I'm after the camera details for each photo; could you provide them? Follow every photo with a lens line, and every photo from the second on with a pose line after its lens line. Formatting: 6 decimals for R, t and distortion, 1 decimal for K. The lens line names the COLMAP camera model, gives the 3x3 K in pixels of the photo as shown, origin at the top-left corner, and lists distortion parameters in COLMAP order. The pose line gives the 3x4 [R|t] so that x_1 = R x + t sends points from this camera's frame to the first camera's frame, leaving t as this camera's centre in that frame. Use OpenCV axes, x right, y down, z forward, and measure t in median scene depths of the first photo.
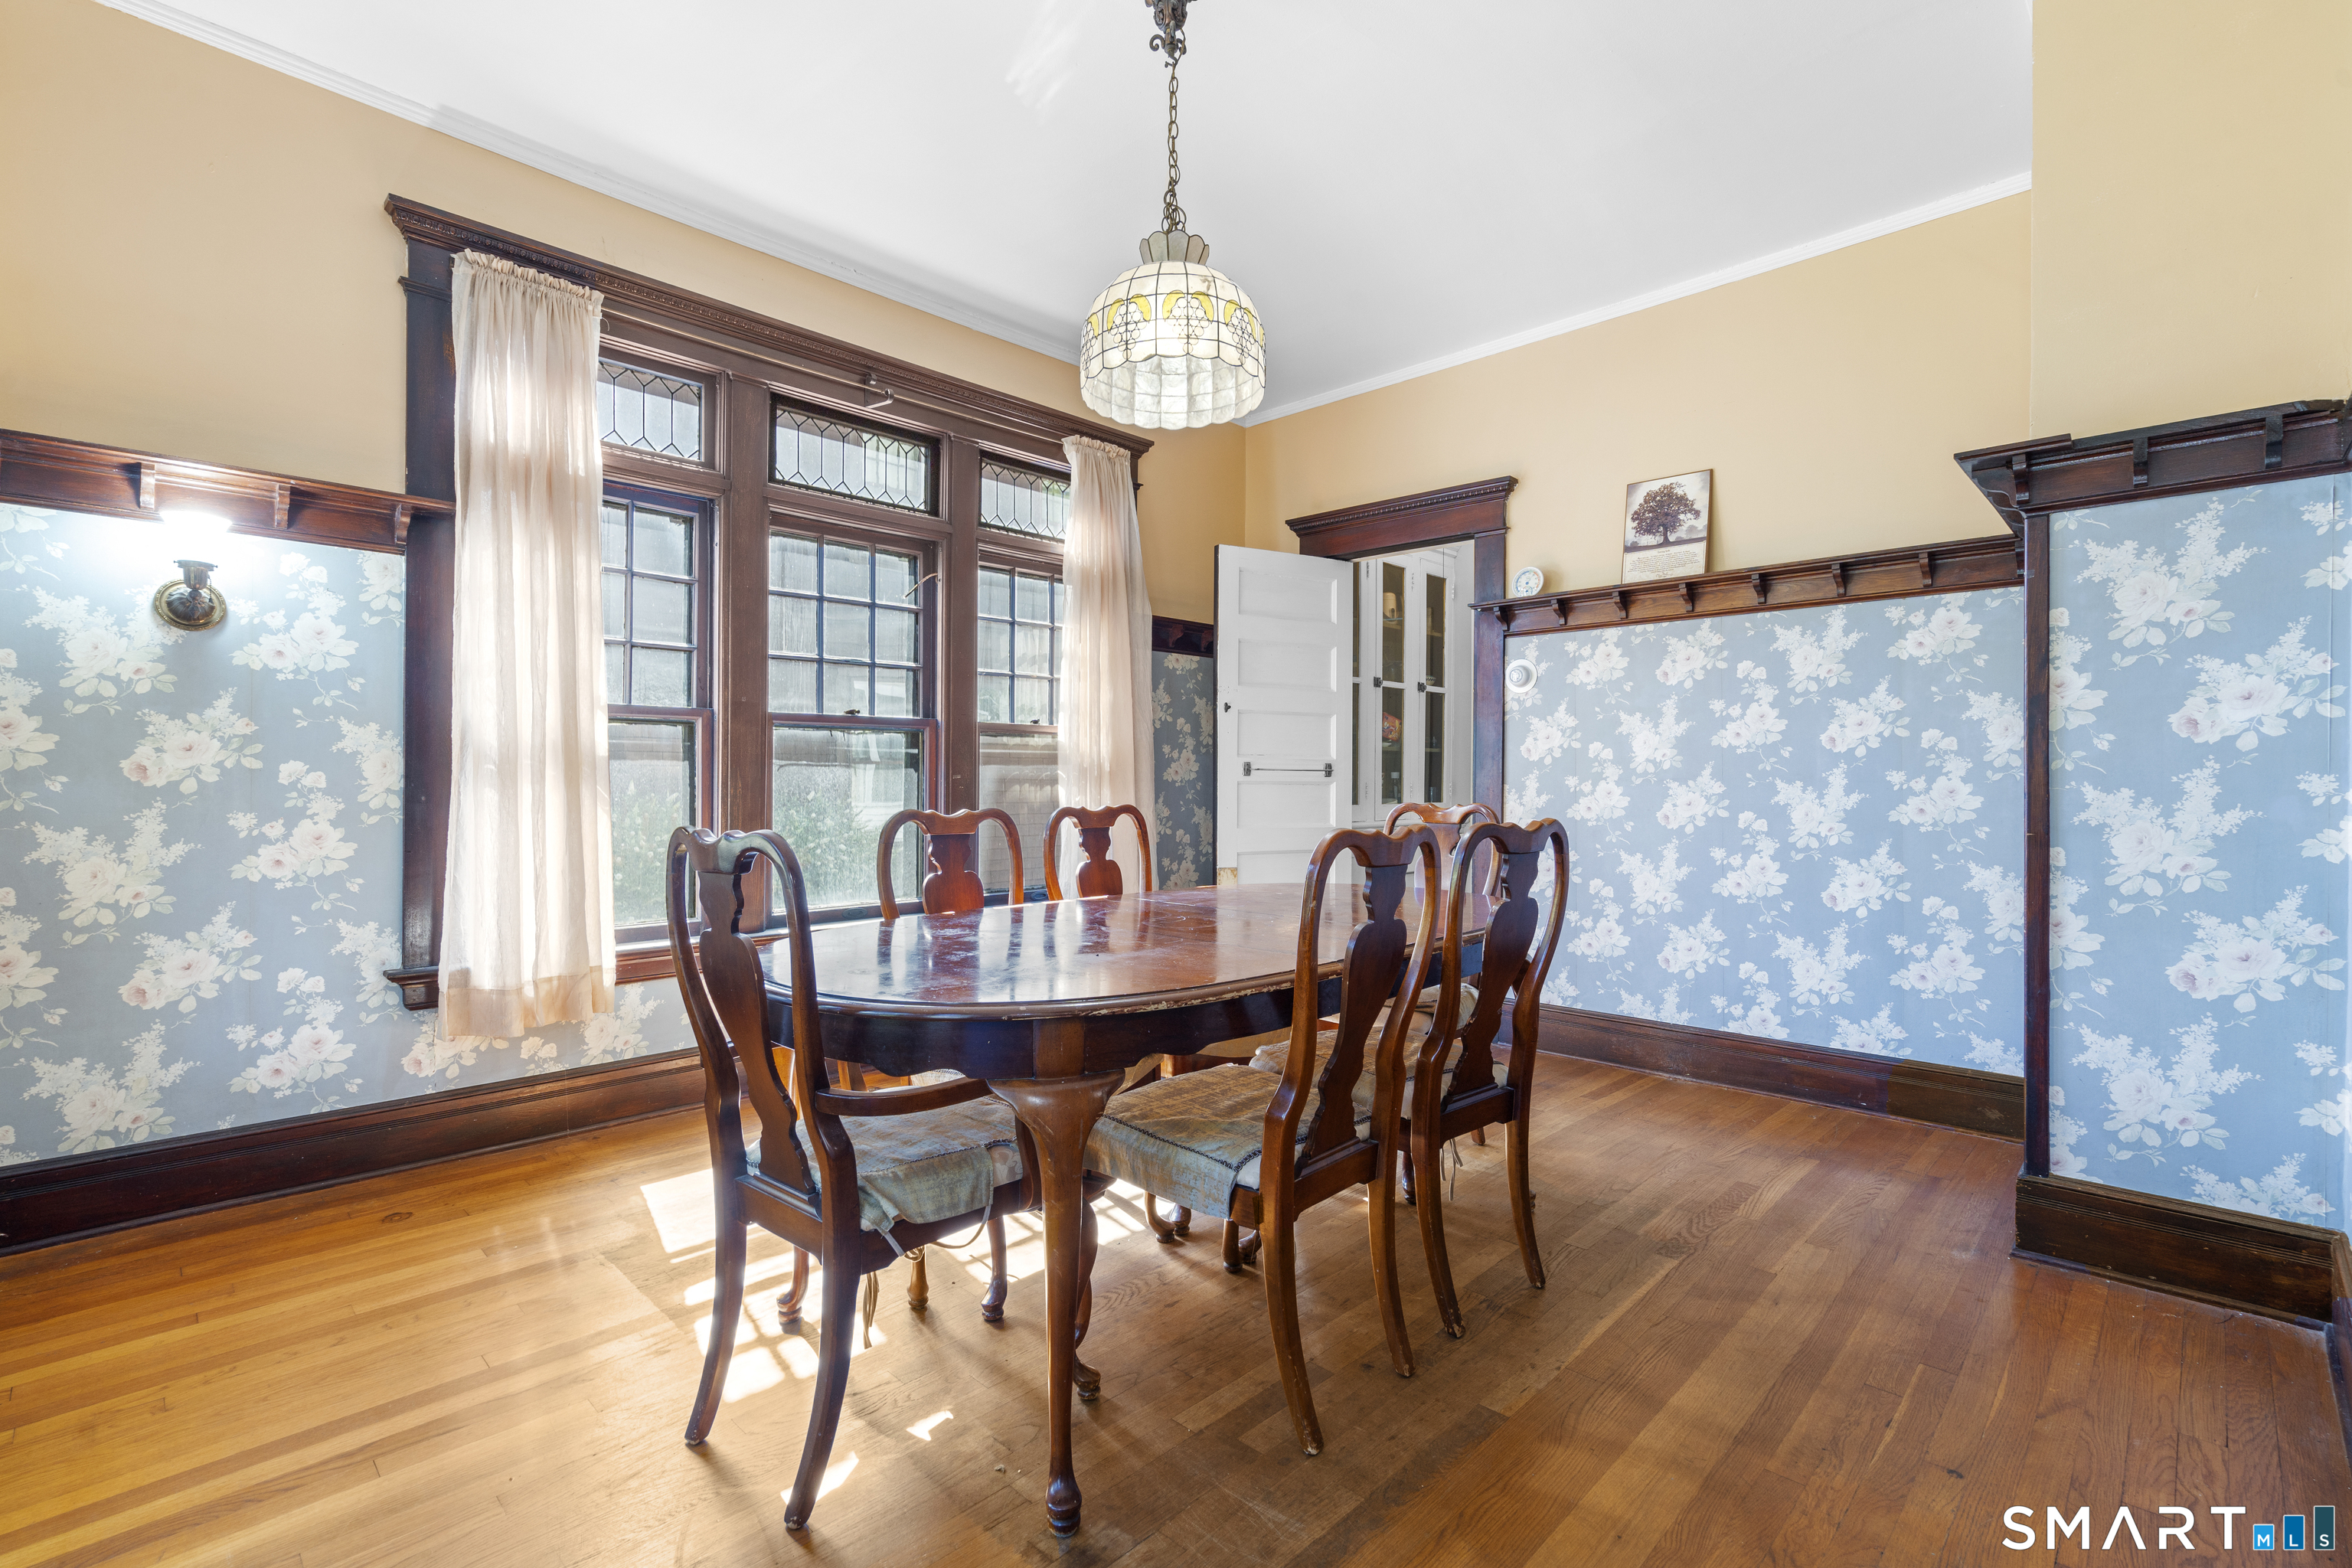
lens RADIAL K [[1060.9, 0, 1177.6], [0, 1060.9, 797.9], [0, 0, 1]] dist [-0.002735, 0.000220]
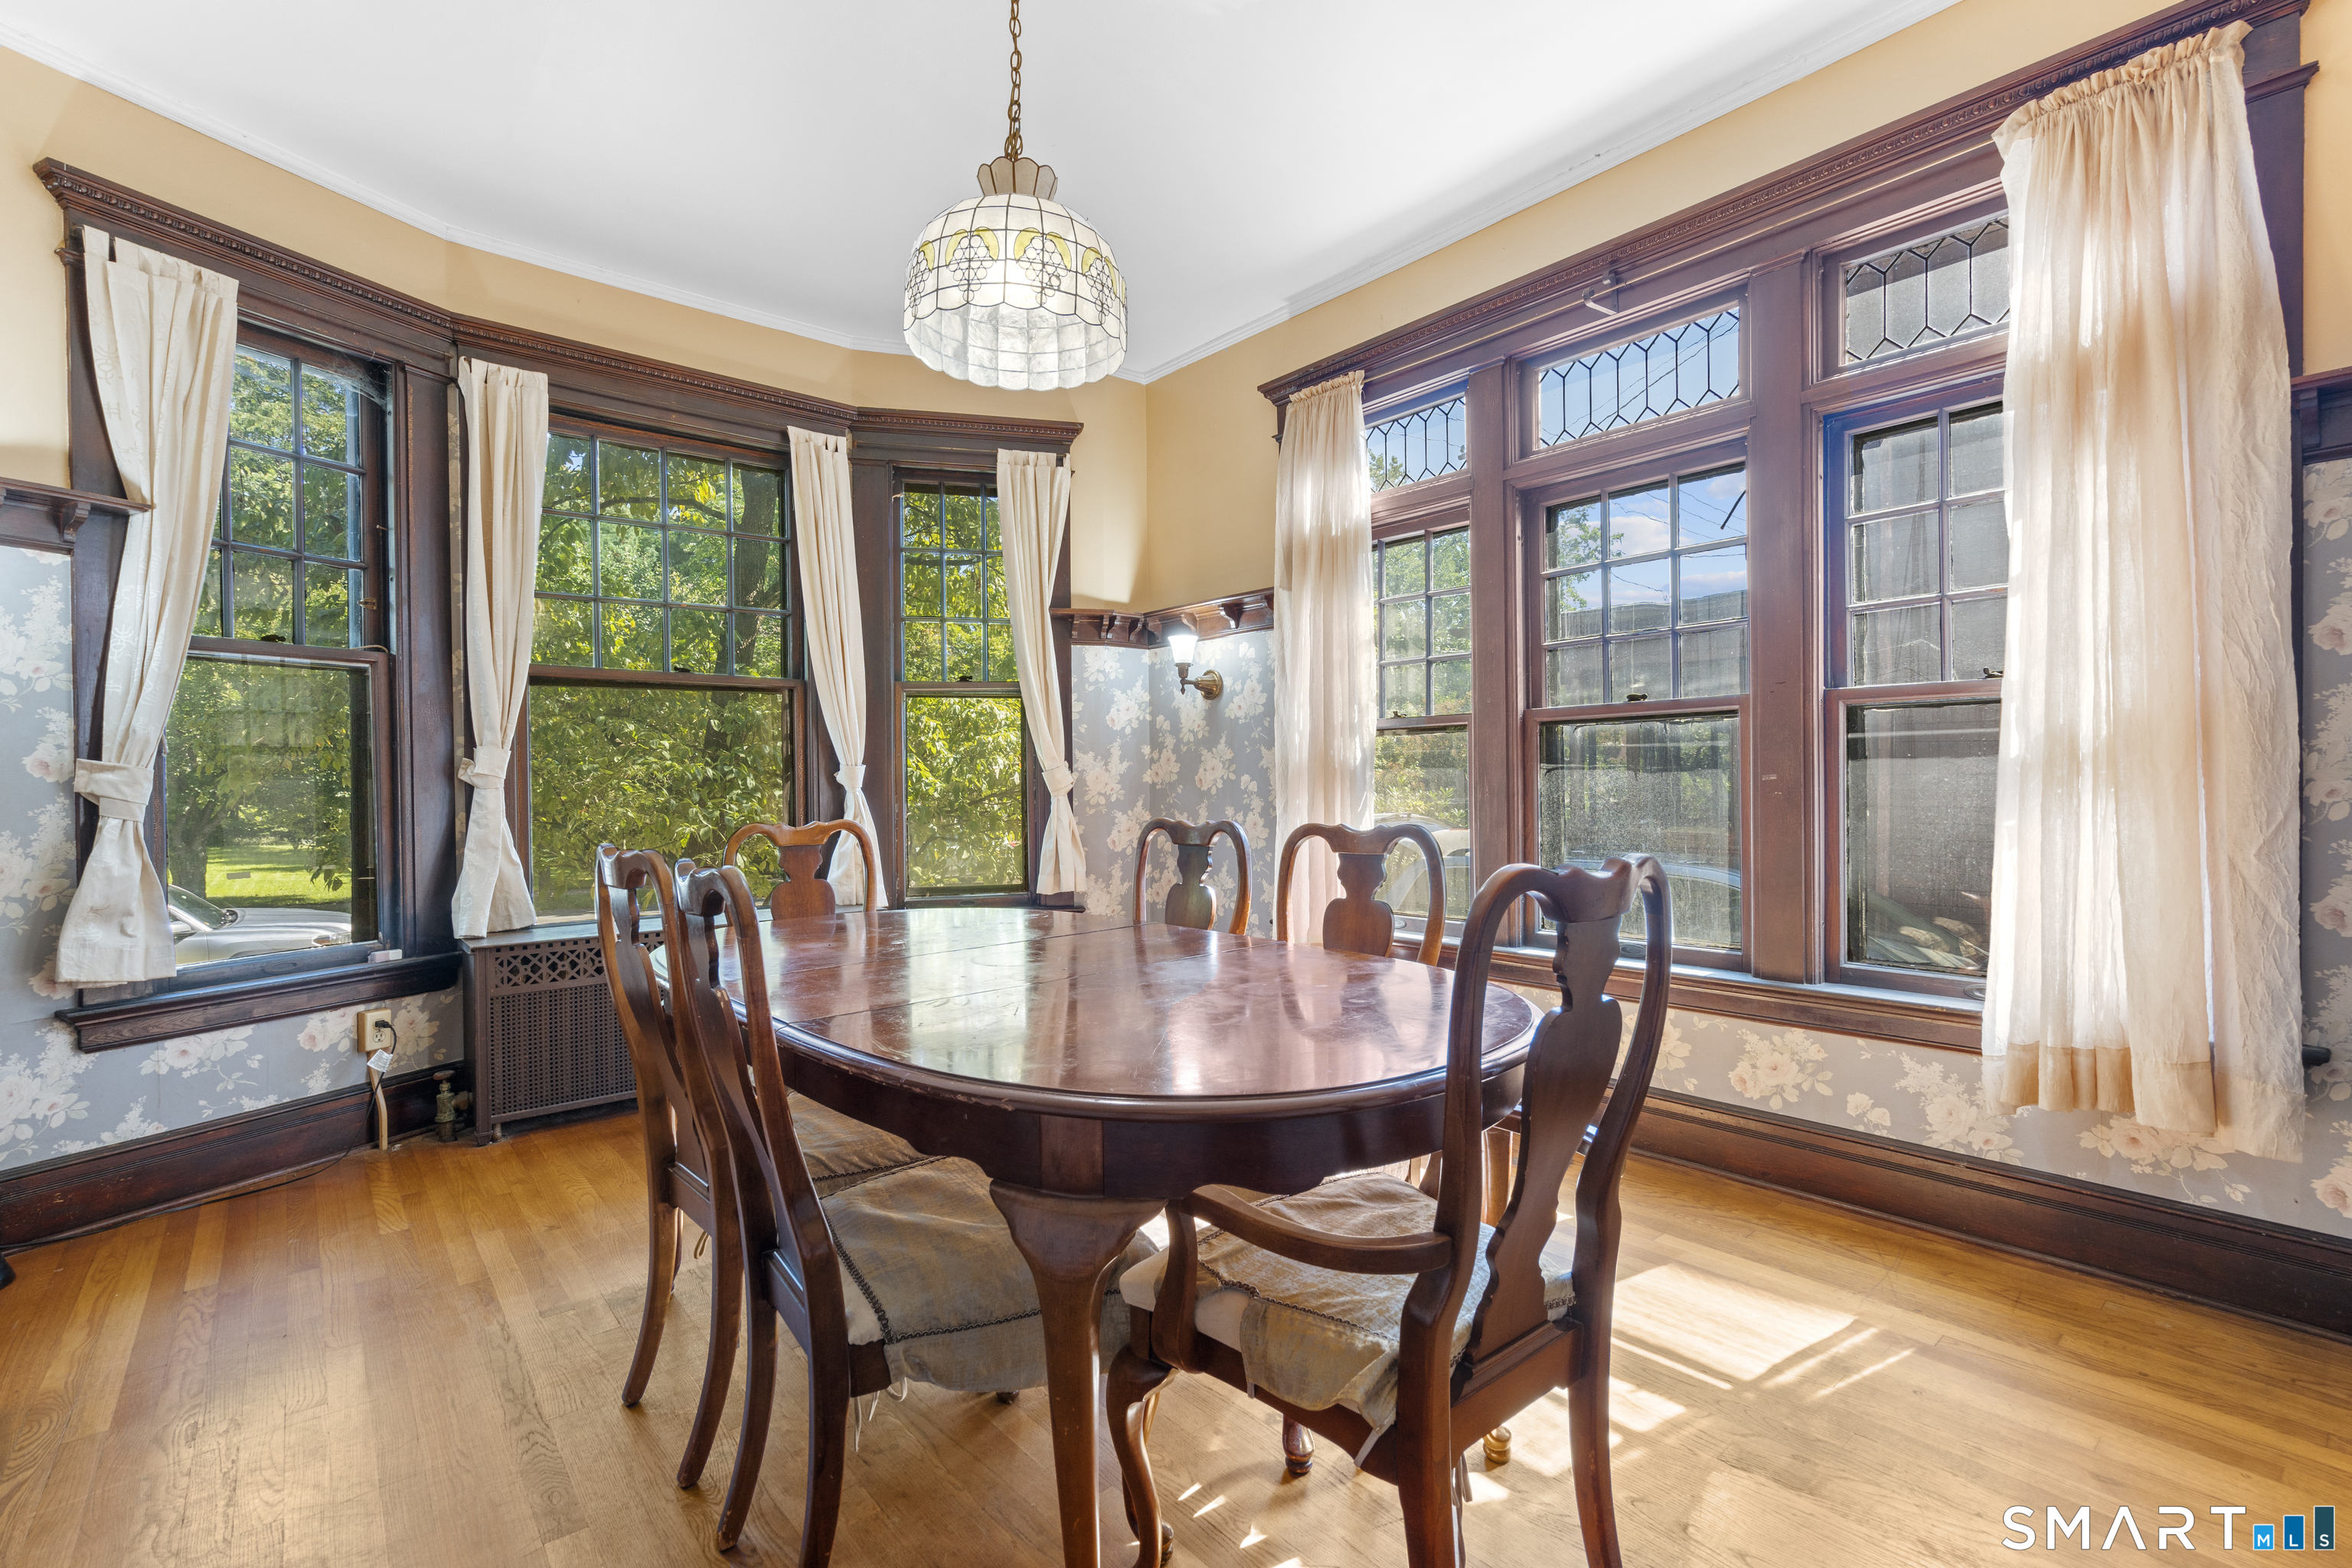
lens RADIAL K [[1060.9, 0, 1167.7], [0, 1060.9, 779.2], [0, 0, 1]] dist [-0.002735, 0.000220]
pose [[-0.075711, -0.014240, -0.997028, 0.624979], [-0.003219, 0.999896, -0.014036, -0.011638], [0.997125, 0.002146, -0.075749, 0.882506]]
